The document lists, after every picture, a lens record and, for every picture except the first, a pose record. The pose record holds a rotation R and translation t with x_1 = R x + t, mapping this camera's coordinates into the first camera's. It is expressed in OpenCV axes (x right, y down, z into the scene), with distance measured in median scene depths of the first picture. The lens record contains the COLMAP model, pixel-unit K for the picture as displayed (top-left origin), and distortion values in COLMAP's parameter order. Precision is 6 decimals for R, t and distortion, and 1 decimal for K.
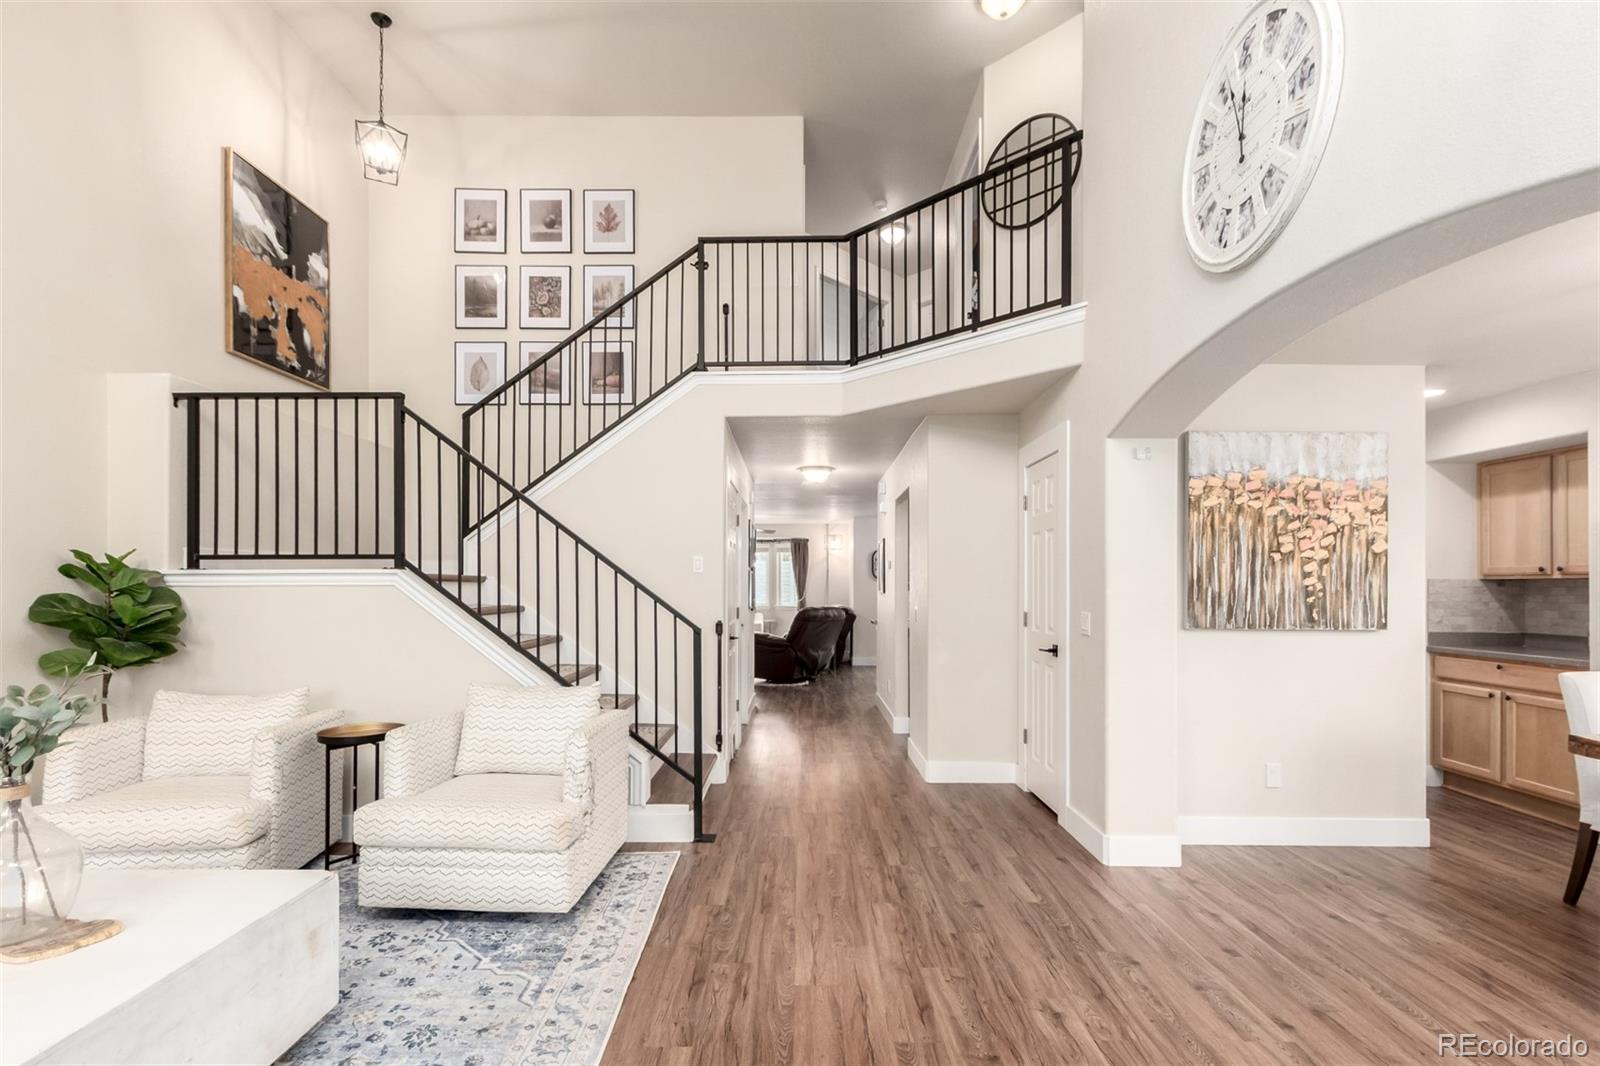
lens RADIAL K [[739.7, 0, 803.4], [0, 739.7, 589.1], [0, 0, 1]] dist [0.008876, -0.005851]
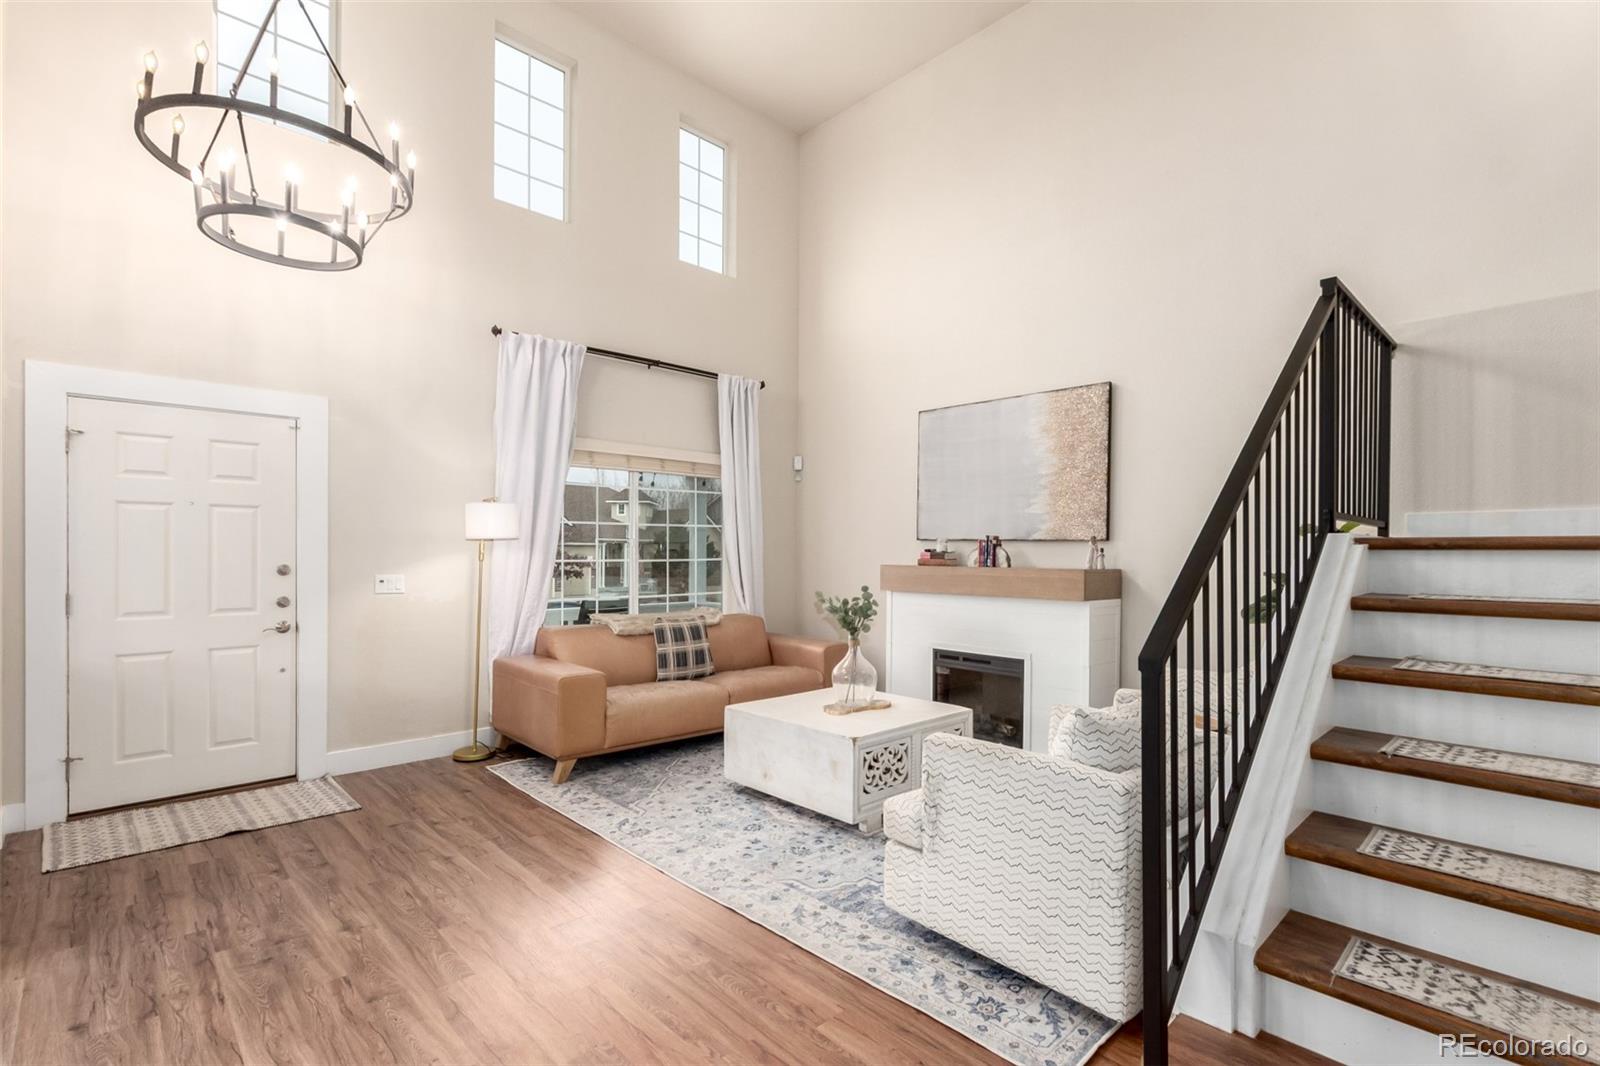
lens RADIAL K [[736.3, 0, 796.1], [0, 736.3, 546.8], [0, 0, 1]] dist [0.004235, -0.003031]
pose [[-0.731181, -0.013410, -0.682052, 0.252594], [-0.013835, 0.999893, -0.004828, -0.003923], [0.682043, 0.005906, -0.731288, 1.014478]]
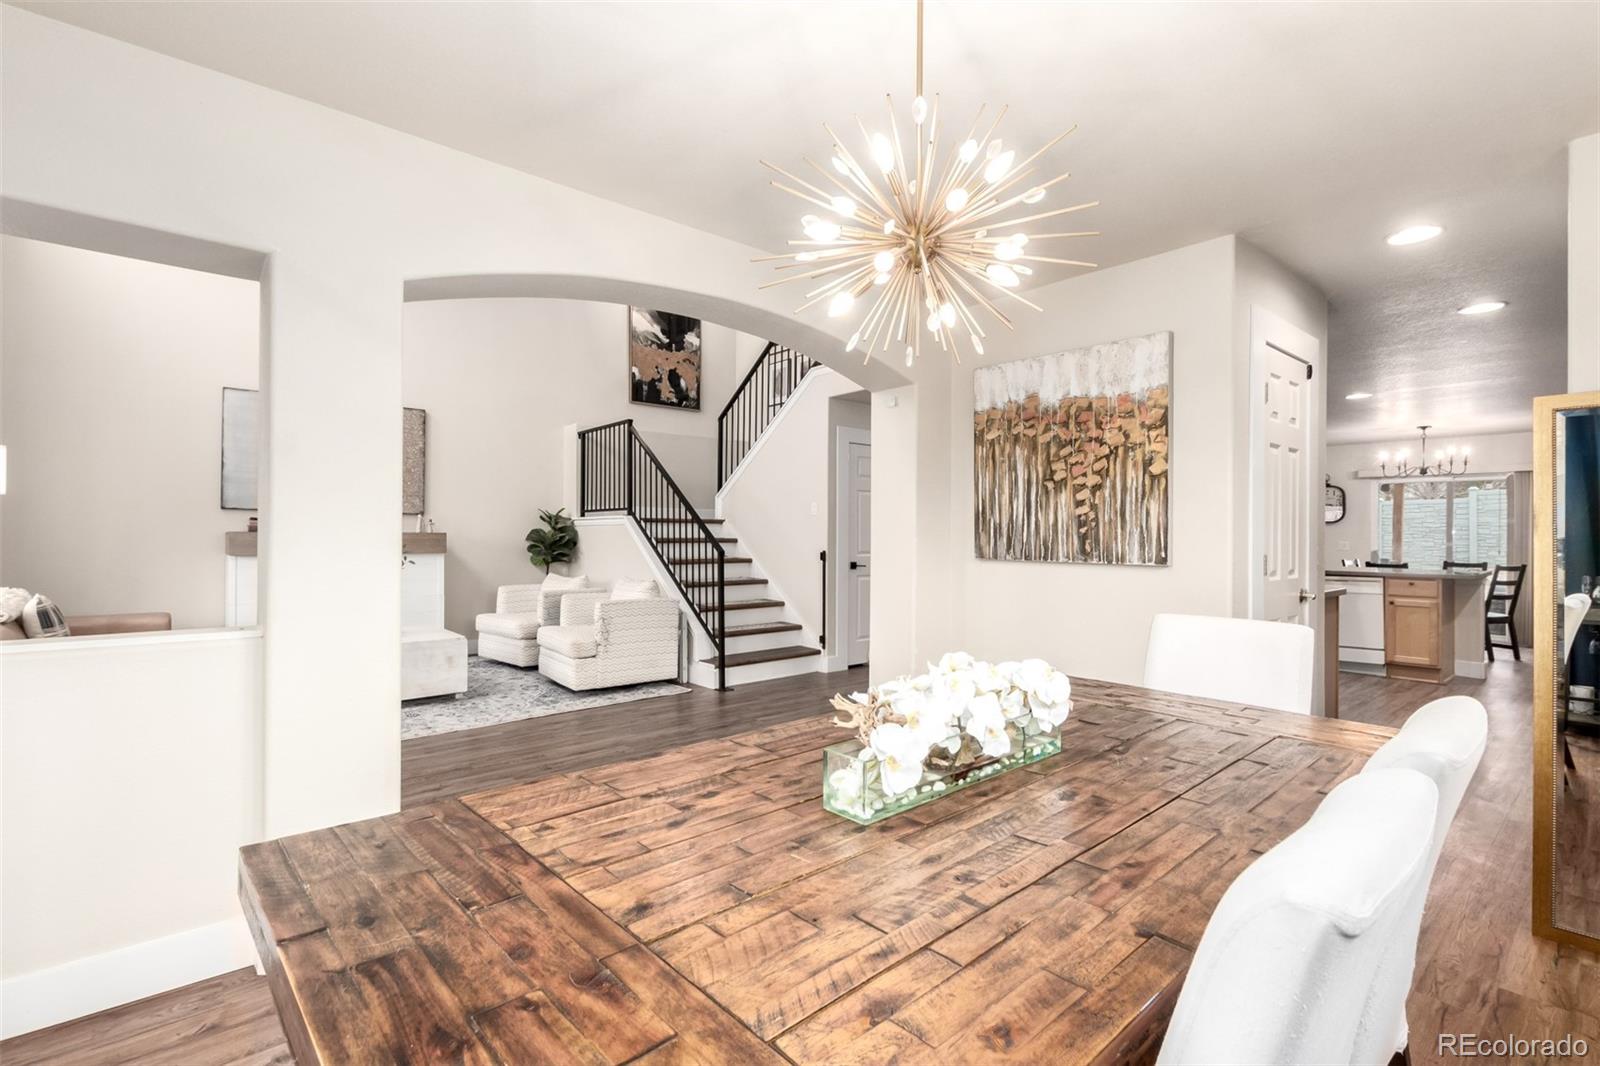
lens RADIAL K [[739.7, 0, 811.1], [0, 739.7, 529.0], [0, 0, 1]] dist [0.008876, -0.005851]
pose [[0.654583, -0.005013, -0.755973, 0.980879], [-0.006440, 0.999905, -0.012206, 0.022278], [0.755962, 0.012858, 0.654489, 0.125265]]
